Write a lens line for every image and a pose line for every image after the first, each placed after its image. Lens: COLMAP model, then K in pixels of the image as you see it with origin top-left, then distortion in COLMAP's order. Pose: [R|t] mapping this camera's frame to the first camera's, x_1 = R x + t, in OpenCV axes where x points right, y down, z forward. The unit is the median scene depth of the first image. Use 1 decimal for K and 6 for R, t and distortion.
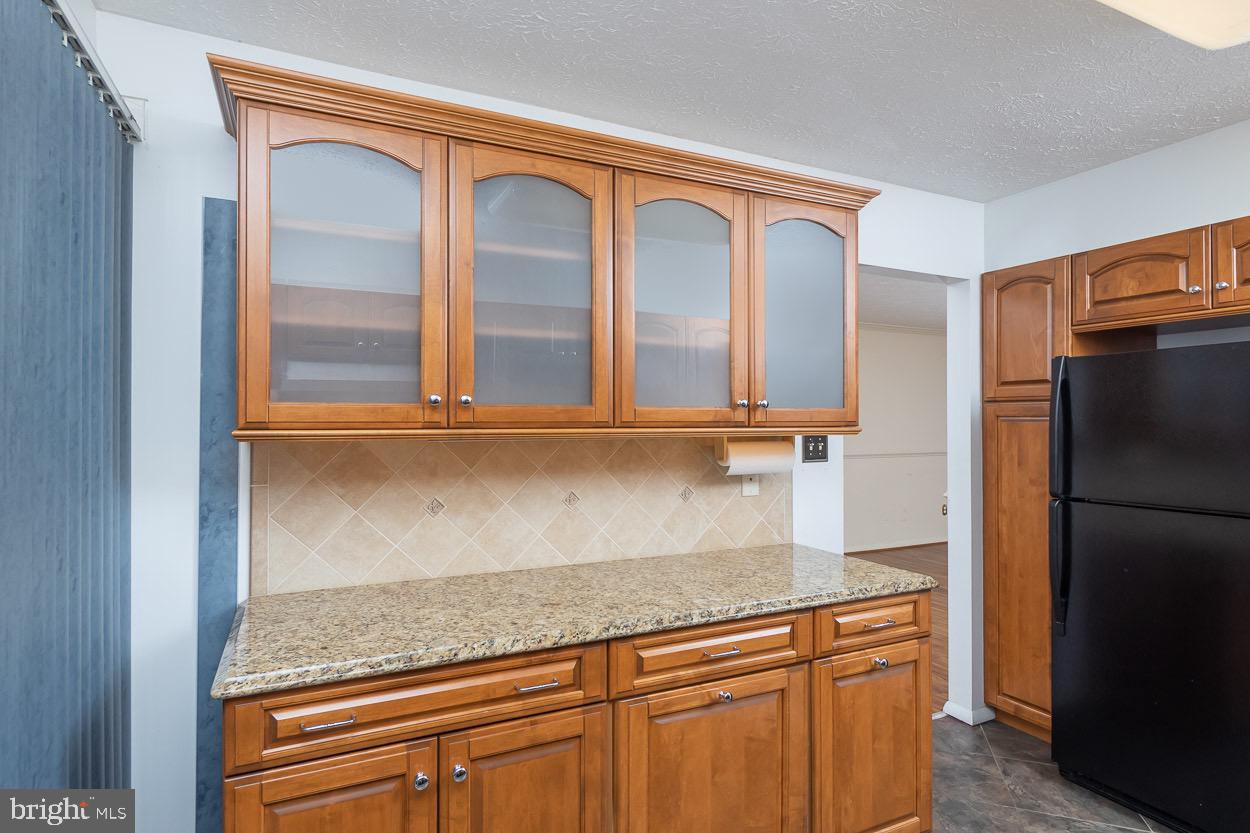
lens RADIAL K [[641.1, 0, 619.6], [0, 641.1, 415.5], [0, 0, 1]] dist [0.003838, -0.000065]
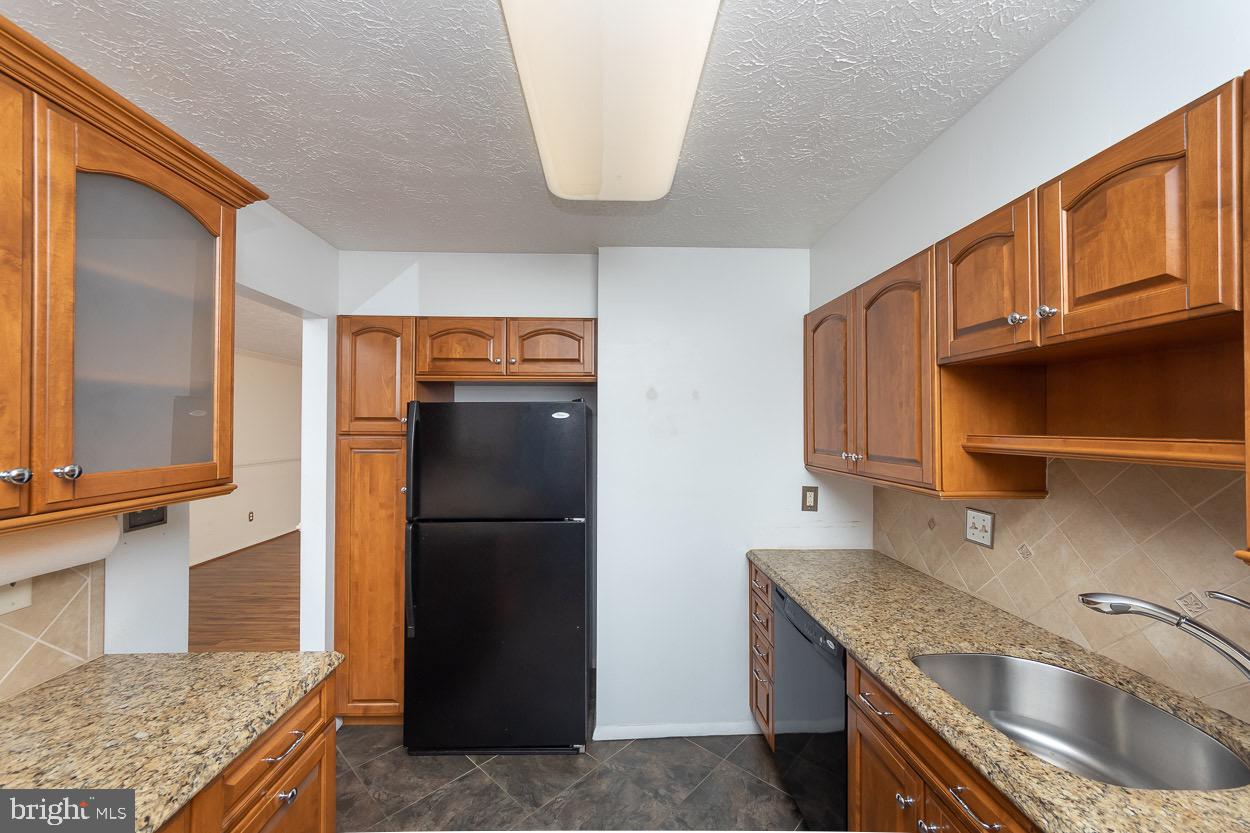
lens RADIAL K [[482.6, 0, 606.8], [0, 482.6, 420.4], [0, 0, 1]] dist [-0.000922, 0.000273]
pose [[0.412590, 0.008777, 0.910875, 0.024044], [-0.010857, 0.999930, -0.004717, -0.061952], [-0.910852, -0.007943, 0.412656, 0.341088]]
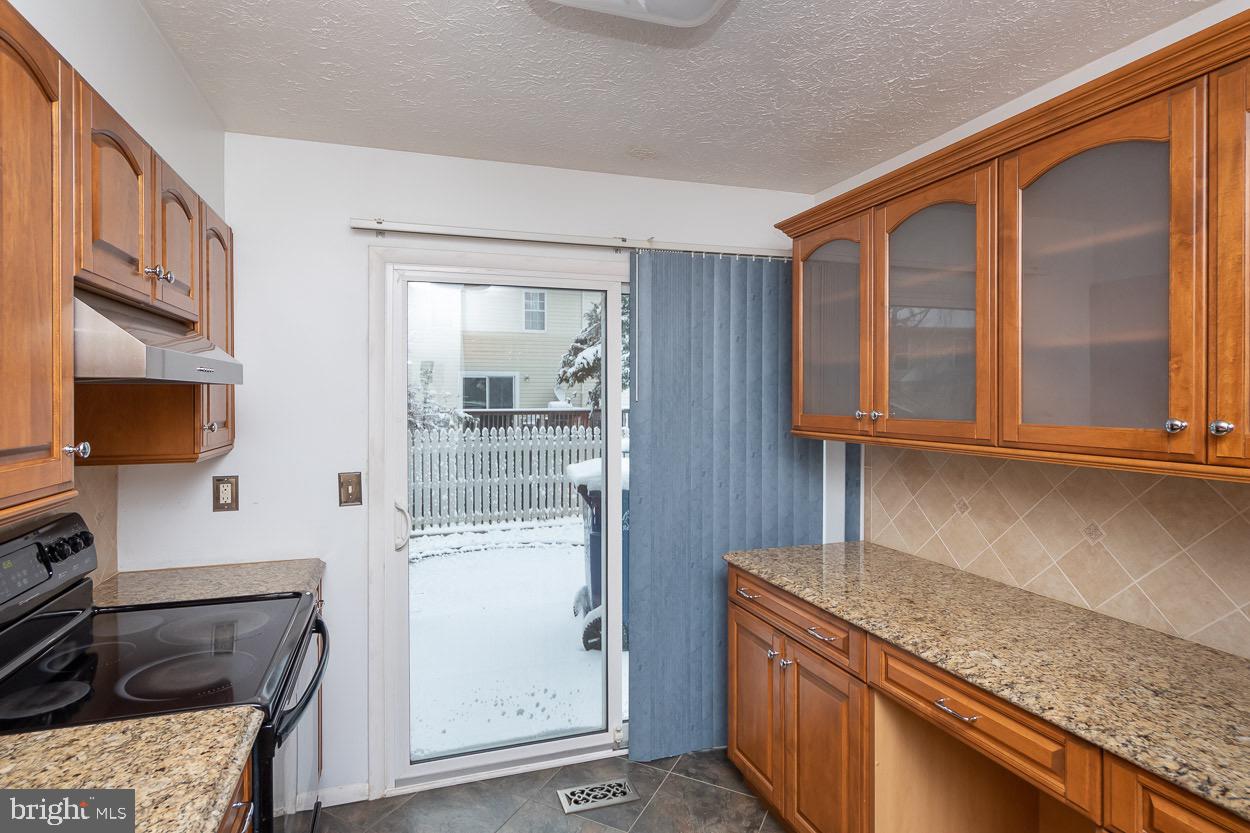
lens RADIAL K [[641.1, 0, 619.6], [0, 641.1, 415.5], [0, 0, 1]] dist [0.003838, -0.000065]
pose [[-0.100124, 0.026488, -0.994622, 0.789071], [0.006279, 0.999642, 0.025990, -0.043556], [0.994955, -0.003643, -0.100254, 0.467924]]
